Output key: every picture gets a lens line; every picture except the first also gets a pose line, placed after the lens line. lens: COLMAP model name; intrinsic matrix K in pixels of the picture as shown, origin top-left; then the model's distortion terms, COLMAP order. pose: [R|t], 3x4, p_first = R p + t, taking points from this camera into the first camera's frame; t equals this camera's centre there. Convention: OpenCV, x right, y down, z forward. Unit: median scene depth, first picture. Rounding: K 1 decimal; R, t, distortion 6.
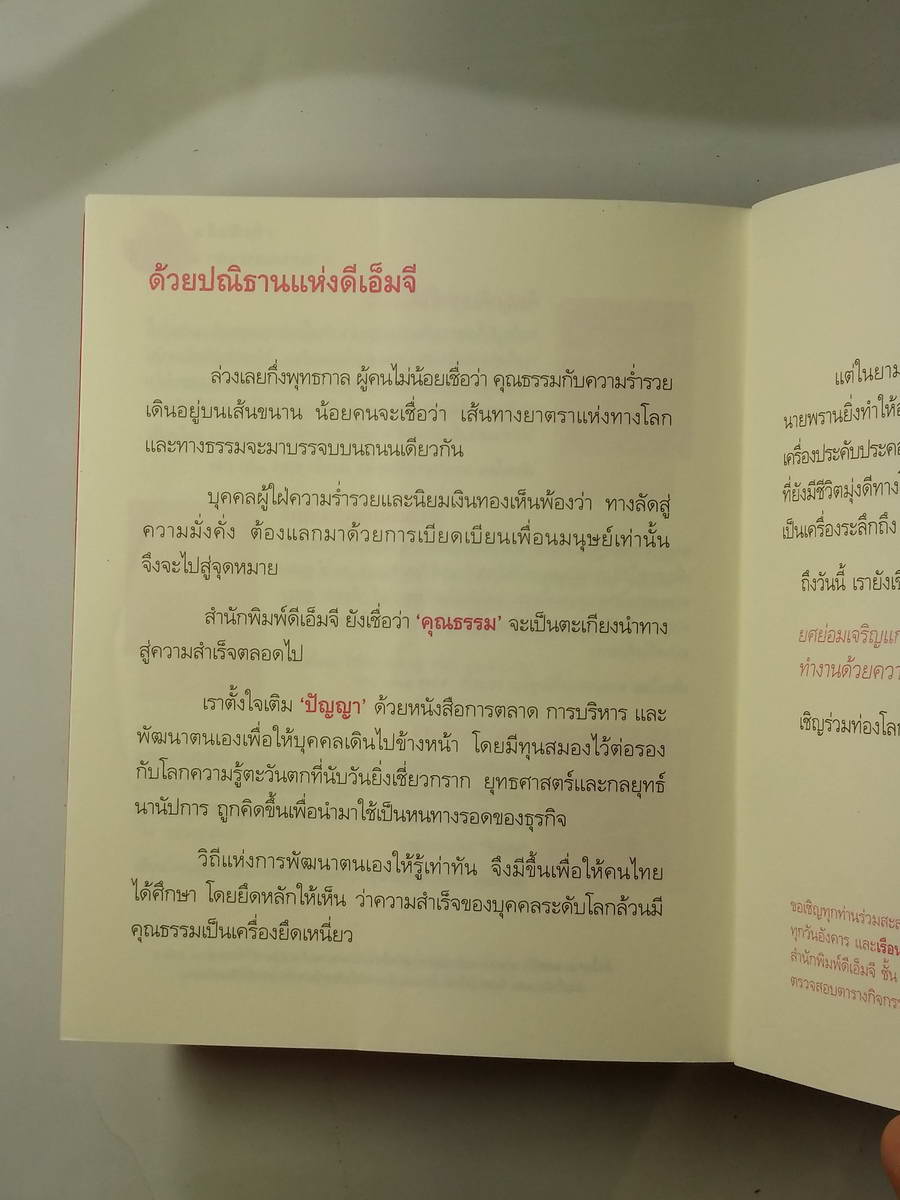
lens RADIAL K [[1348.3, 0, 449.8], [0, 1348.3, 598.7], [0, 0, 1]] dist [0.100085, 0.000000]
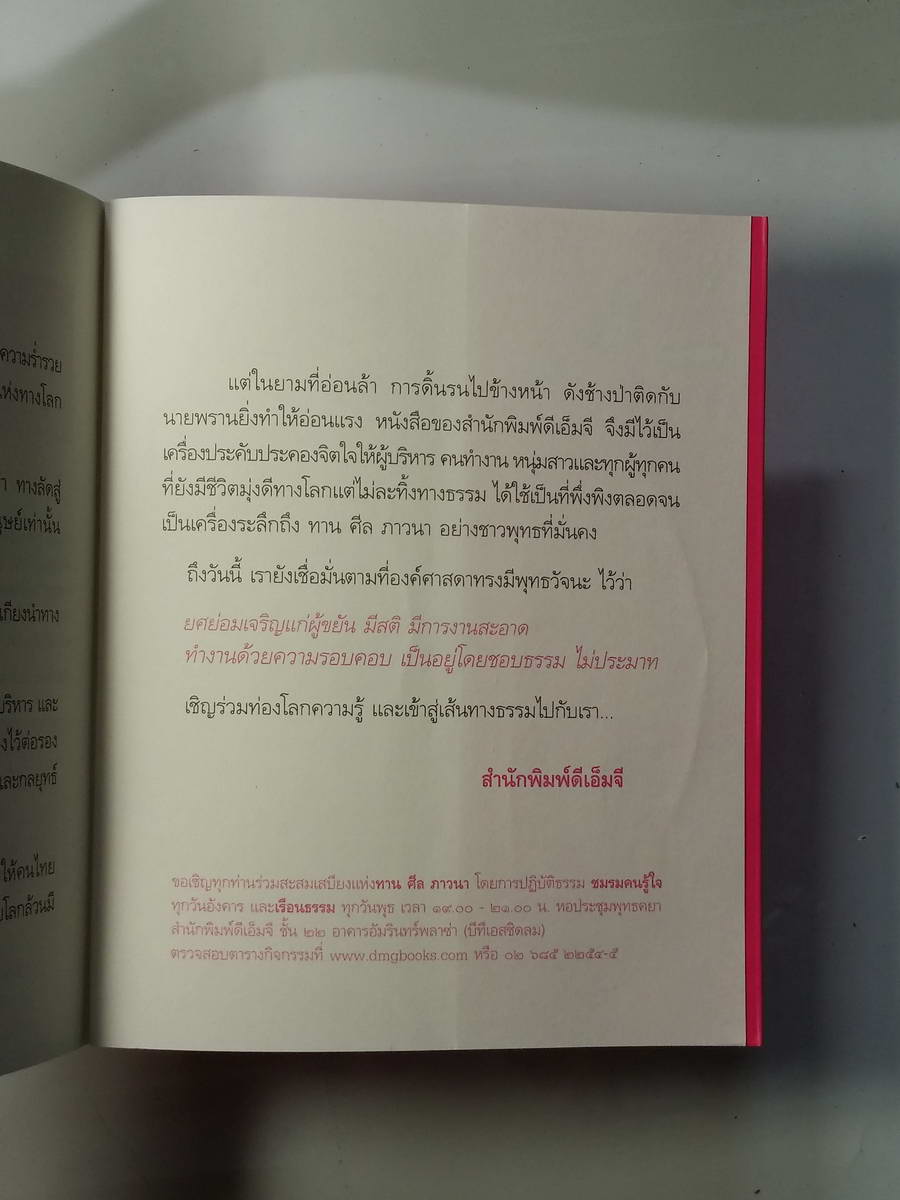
lens RADIAL K [[1348.3, 0, 449.0], [0, 1348.3, 601.1], [0, 0, 1]] dist [0.100085, 0.000000]
pose [[0.835760, 0.036660, 0.547870, -0.156703], [-0.038048, 0.999237, -0.008821, 0.011889], [-0.547775, -0.013473, 0.836517, 0.017502]]
